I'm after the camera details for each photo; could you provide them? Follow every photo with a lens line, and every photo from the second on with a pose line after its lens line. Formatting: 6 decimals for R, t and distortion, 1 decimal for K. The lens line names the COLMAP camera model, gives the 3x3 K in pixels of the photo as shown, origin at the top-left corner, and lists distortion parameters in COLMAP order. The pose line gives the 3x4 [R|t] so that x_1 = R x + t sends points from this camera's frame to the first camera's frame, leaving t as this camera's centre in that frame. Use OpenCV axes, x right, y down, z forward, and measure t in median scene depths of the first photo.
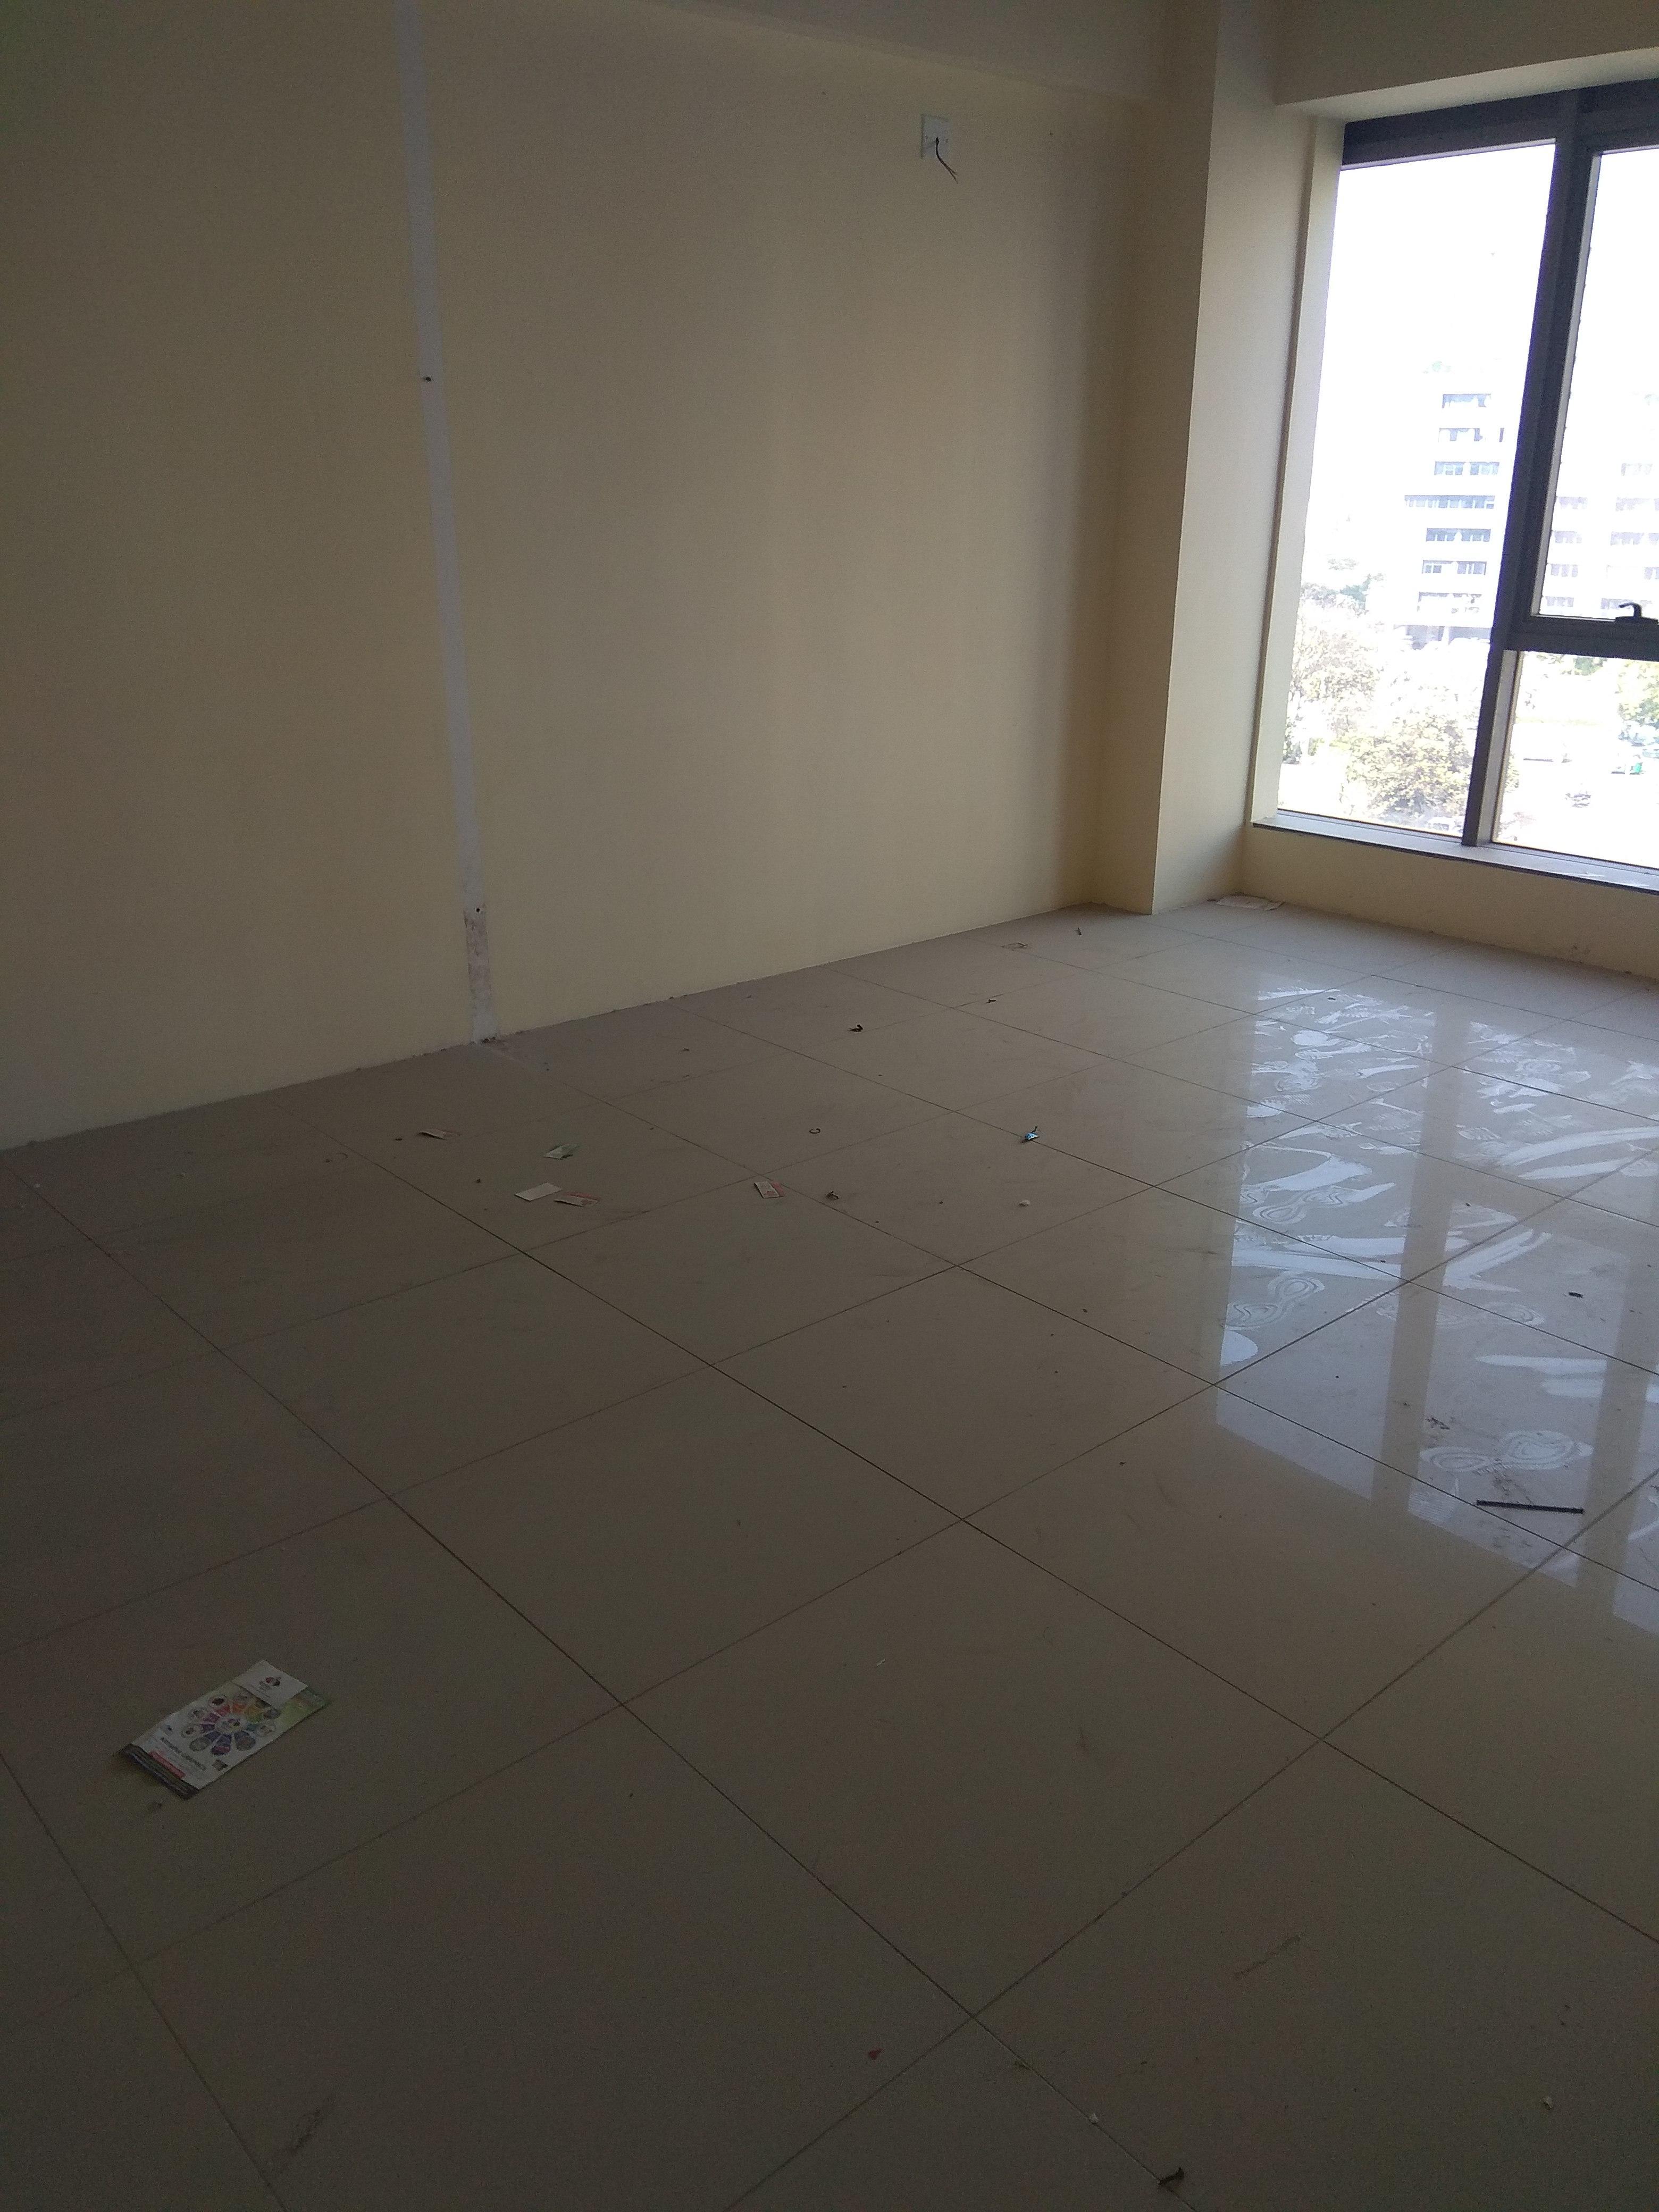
lens RADIAL K [[1731.4, 0, 836.4], [0, 1731.4, 1116.0], [0, 0, 1]] dist [-0.024143, -0.023165]
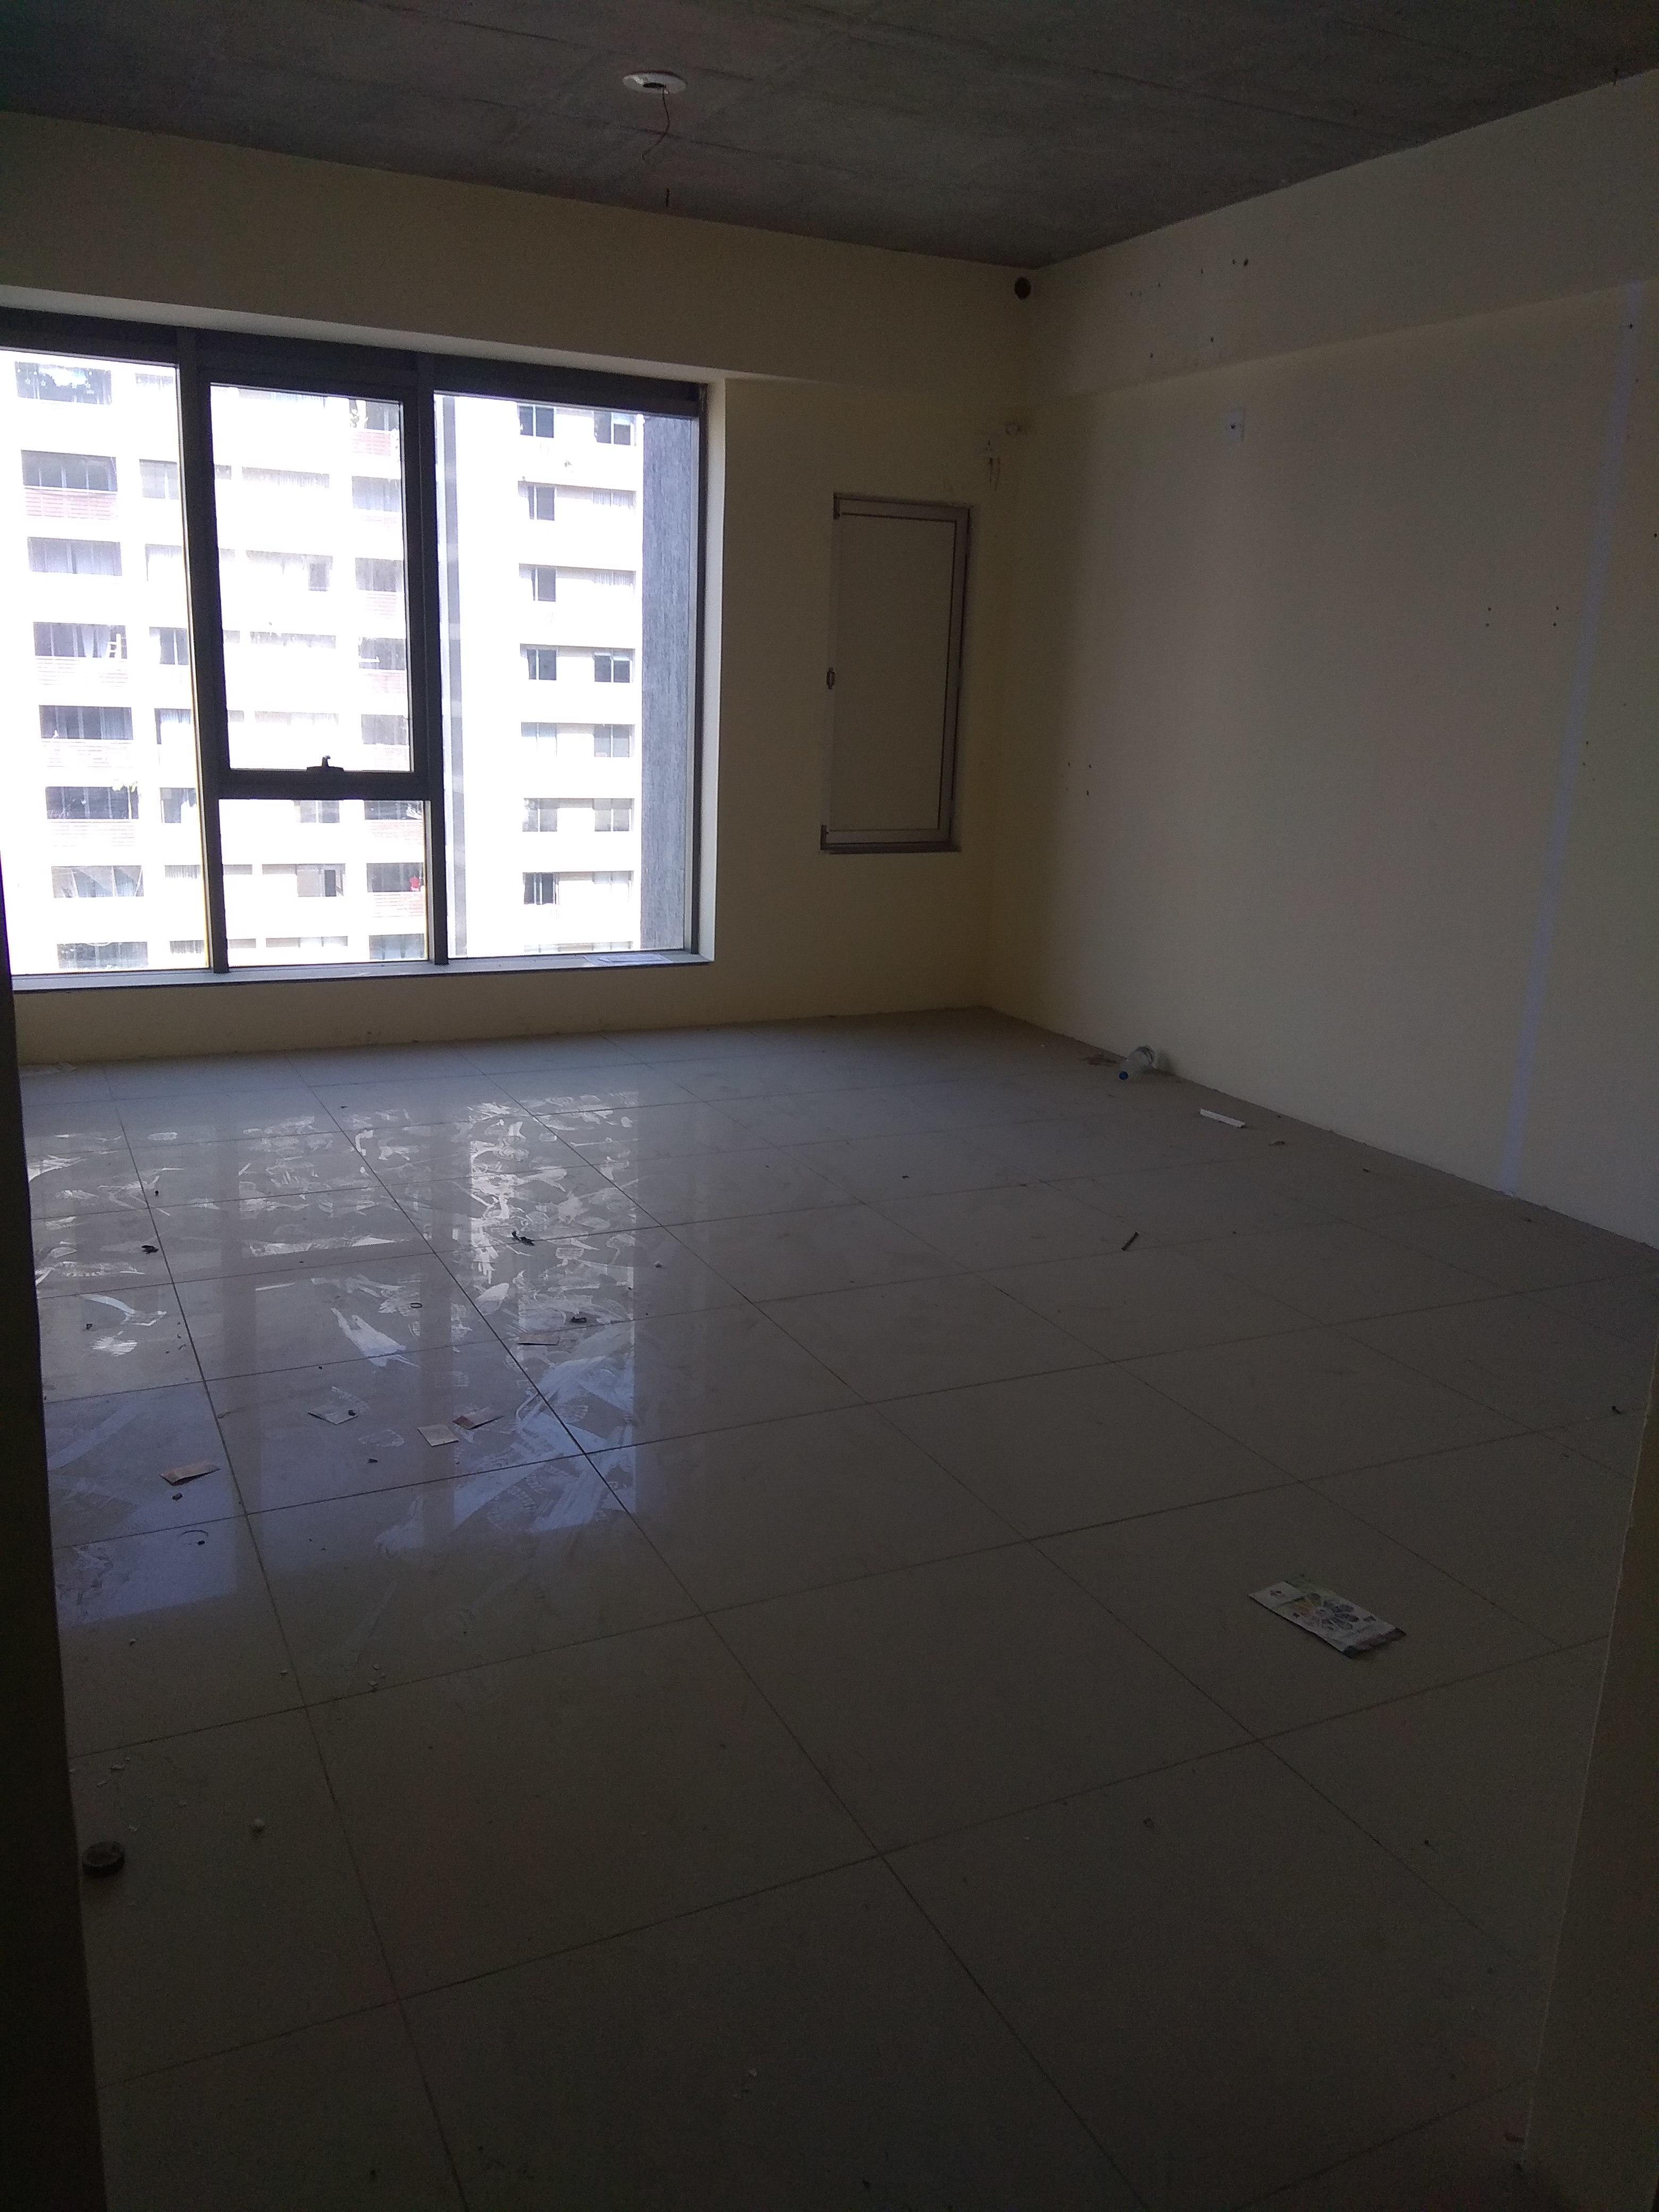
lens RADIAL K [[1731.4, 0, 831.3], [0, 1731.4, 1126.6], [0, 0, 1]] dist [-0.024143, -0.023165]
pose [[0.222475, -0.232084, 0.946912, -0.705082], [0.307909, 0.938268, 0.157623, -0.136247], [-0.925039, 0.256495, 0.280202, 0.397121]]
